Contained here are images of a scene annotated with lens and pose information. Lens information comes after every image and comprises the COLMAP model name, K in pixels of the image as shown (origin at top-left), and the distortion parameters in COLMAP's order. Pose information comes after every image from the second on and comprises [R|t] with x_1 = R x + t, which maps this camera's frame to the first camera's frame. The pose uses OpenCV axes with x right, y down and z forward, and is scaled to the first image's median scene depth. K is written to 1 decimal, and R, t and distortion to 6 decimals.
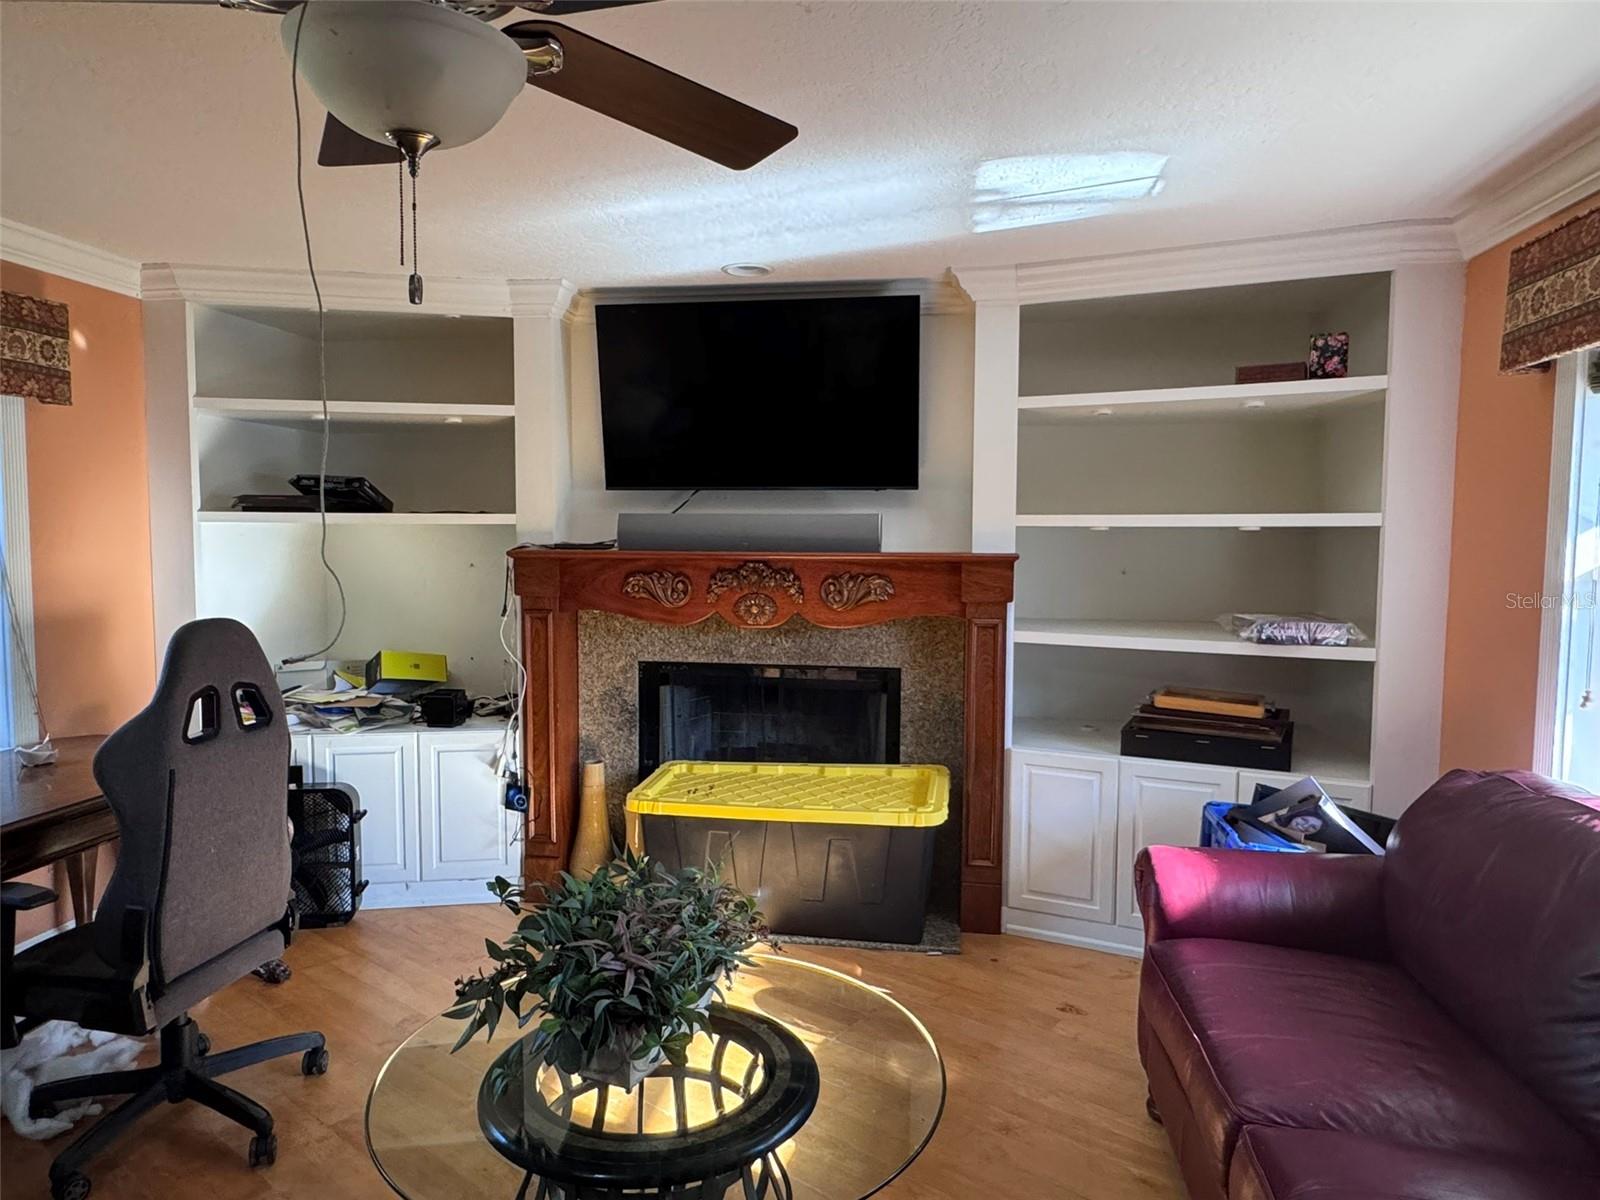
lens RADIAL K [[1013.1, 0, 792.7], [0, 1013.1, 603.2], [0, 0, 1]] dist [-0.008049, 0.005657]
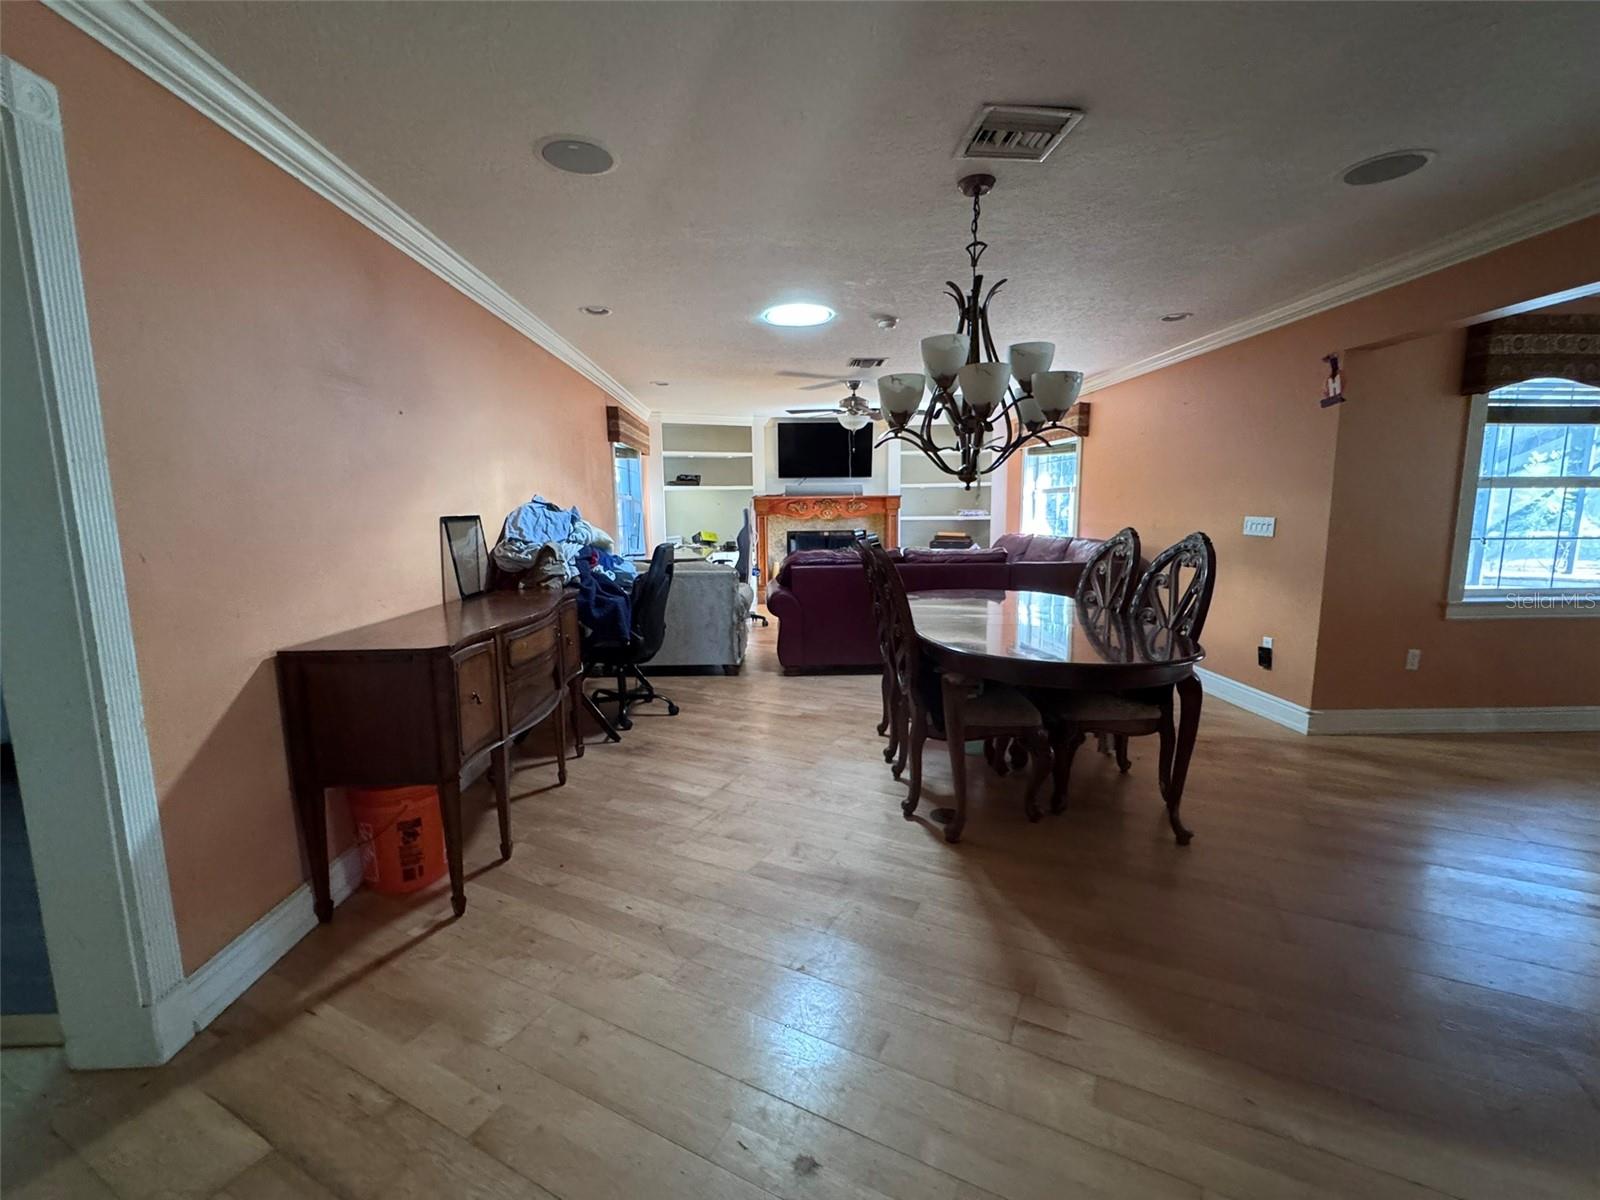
lens RADIAL K [[681.8, 0, 803.4], [0, 681.8, 593.1], [0, 0, 1]] dist [-0.002801, 0.000170]
pose [[0.978851, -0.043462, 0.199903, -0.599324], [0.031749, 0.997606, 0.061434, 0.135041], [-0.202094, -0.053788, 0.977888, -1.281209]]
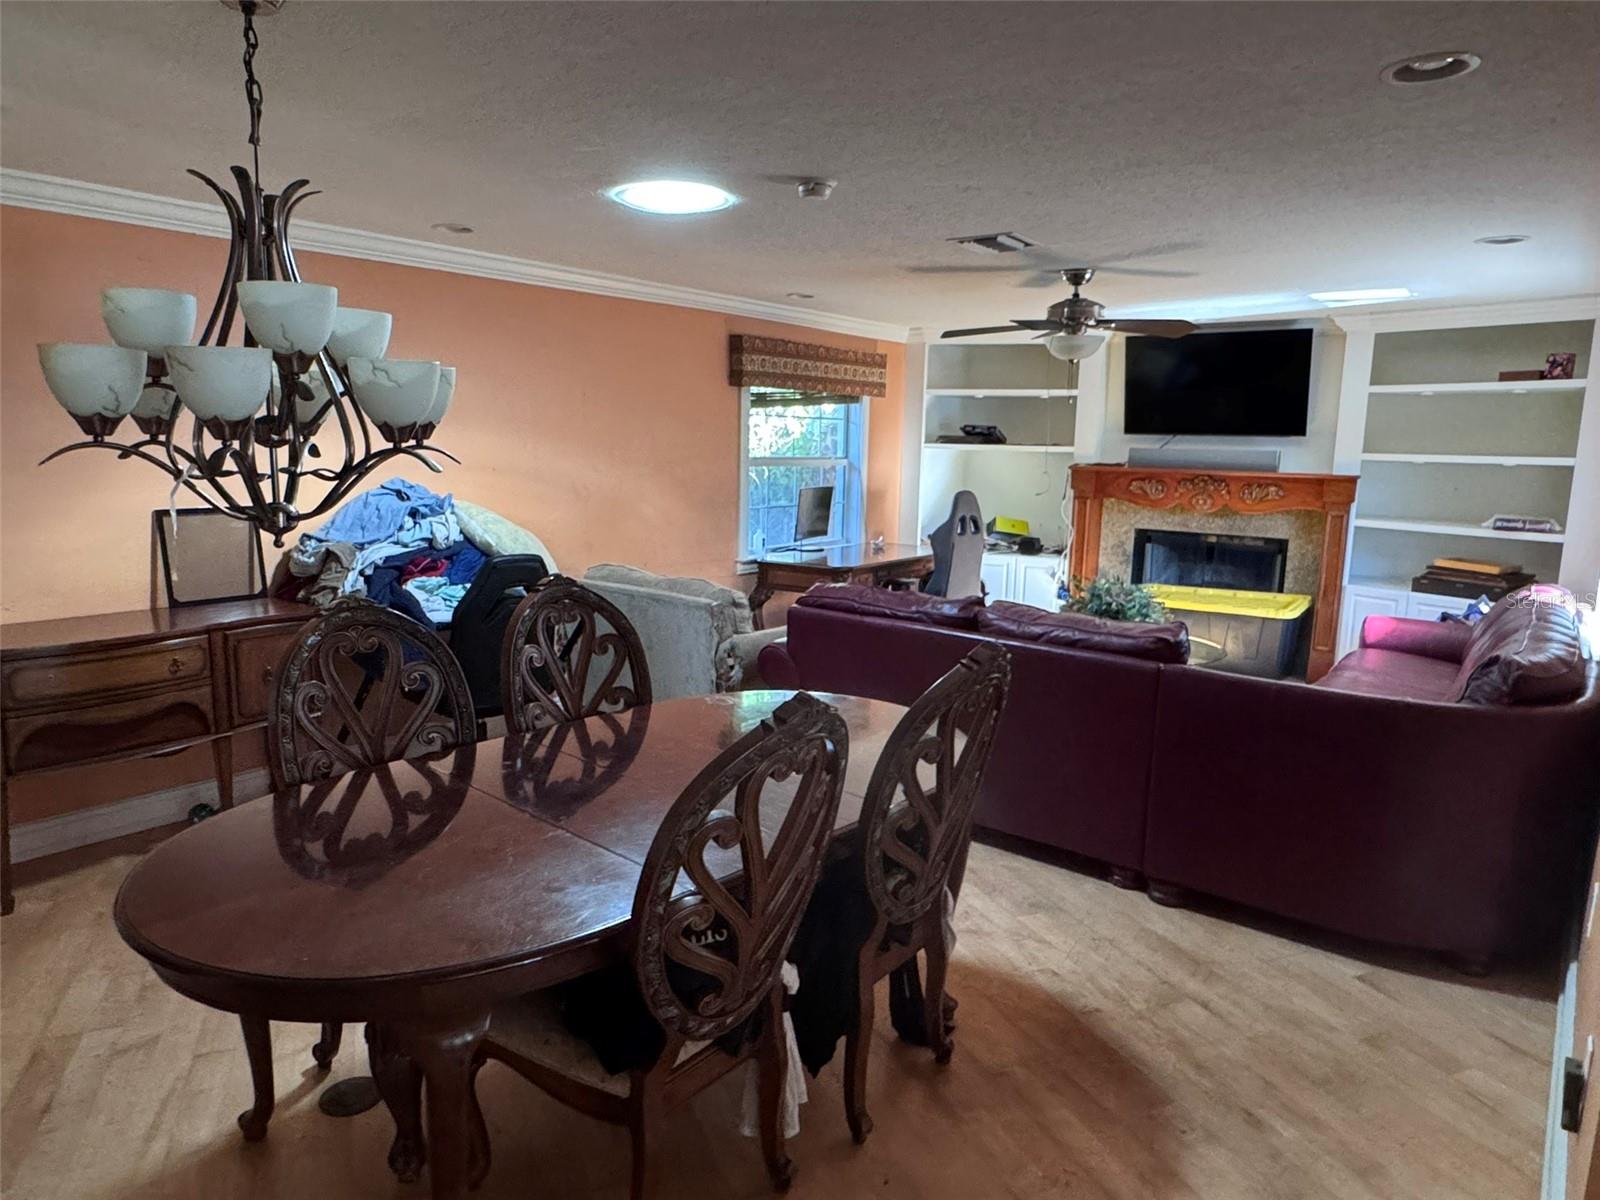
lens RADIAL K [[1013.1, 0, 785.3], [0, 1013.1, 600.8], [0, 0, 1]] dist [-0.008049, 0.005657]
pose [[0.873739, 0.089265, -0.478133, 0.201300], [-0.048031, 0.994045, 0.097811, 0.042695], [0.484017, -0.062496, 0.872824, -1.006236]]
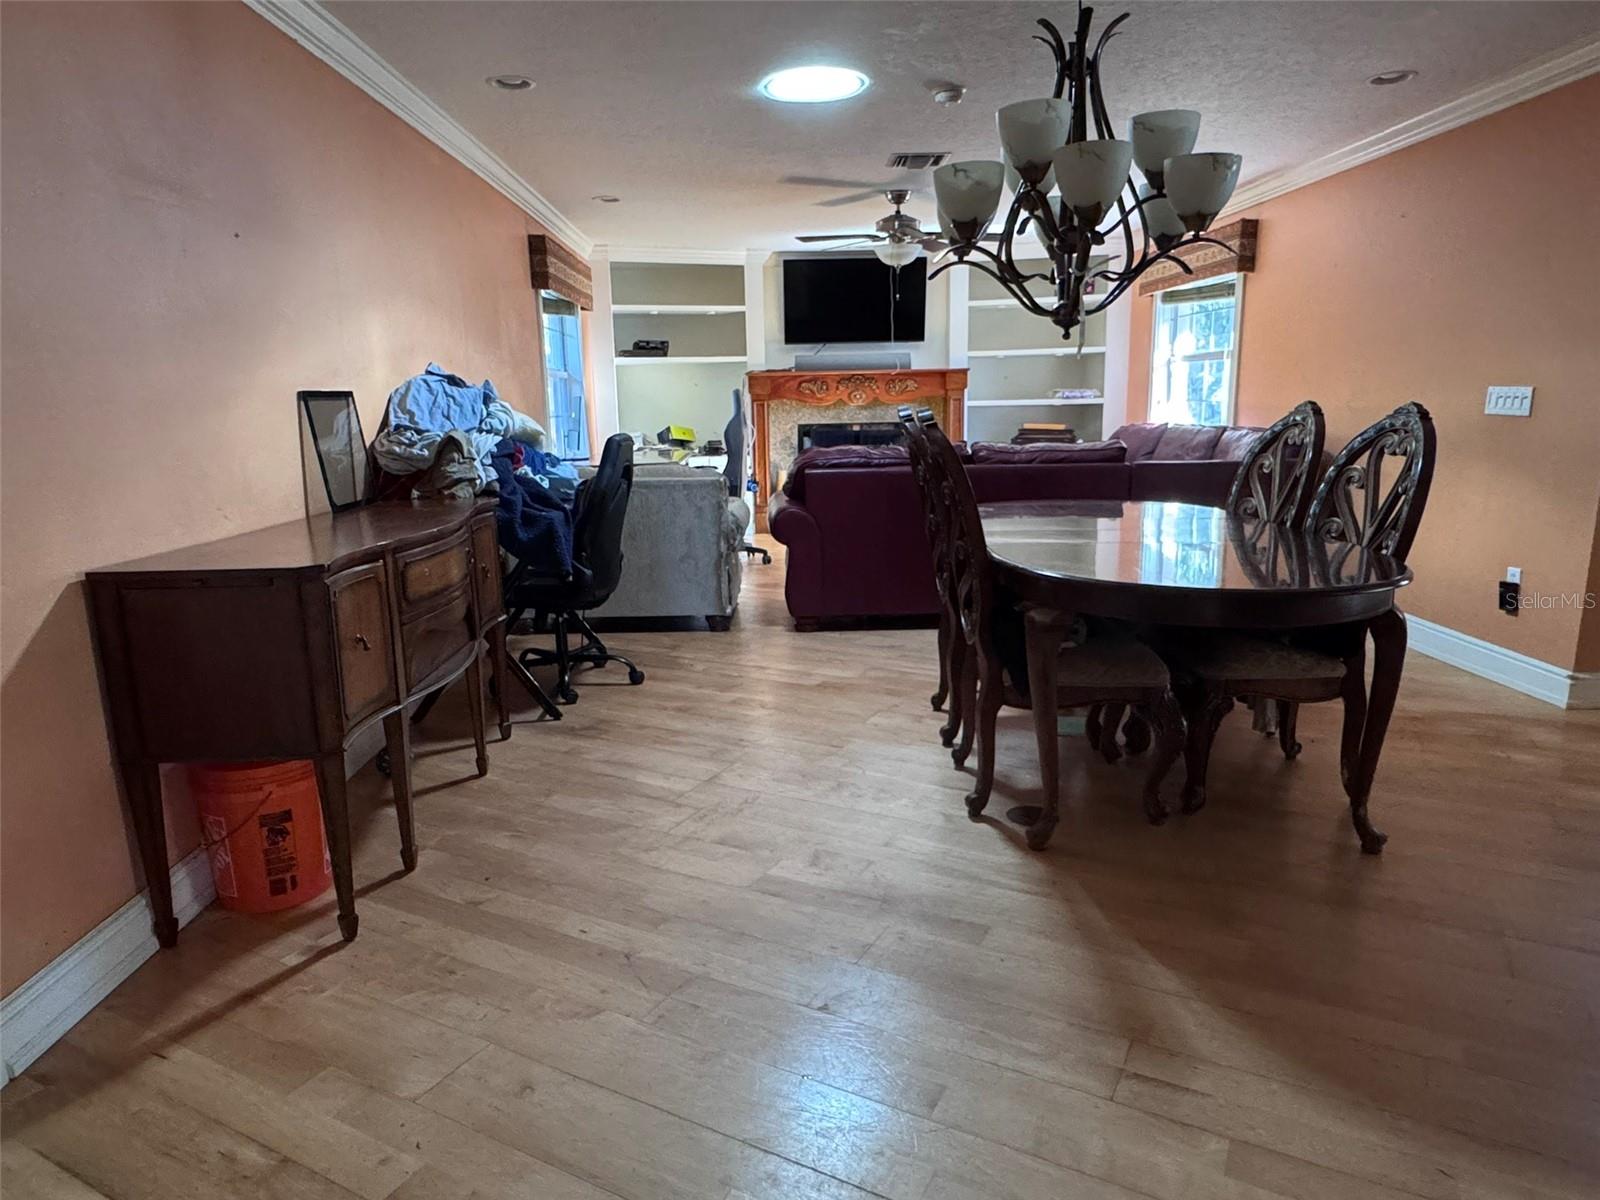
lens RADIAL K [[1013.1, 0, 793.9], [0, 1013.1, 597.2], [0, 0, 1]] dist [-0.008049, 0.005657]
pose [[0.983772, -0.061403, 0.168591, -0.605184], [0.039453, 0.990651, 0.130590, 0.155245], [-0.175033, -0.121819, 0.976997, -1.300048]]
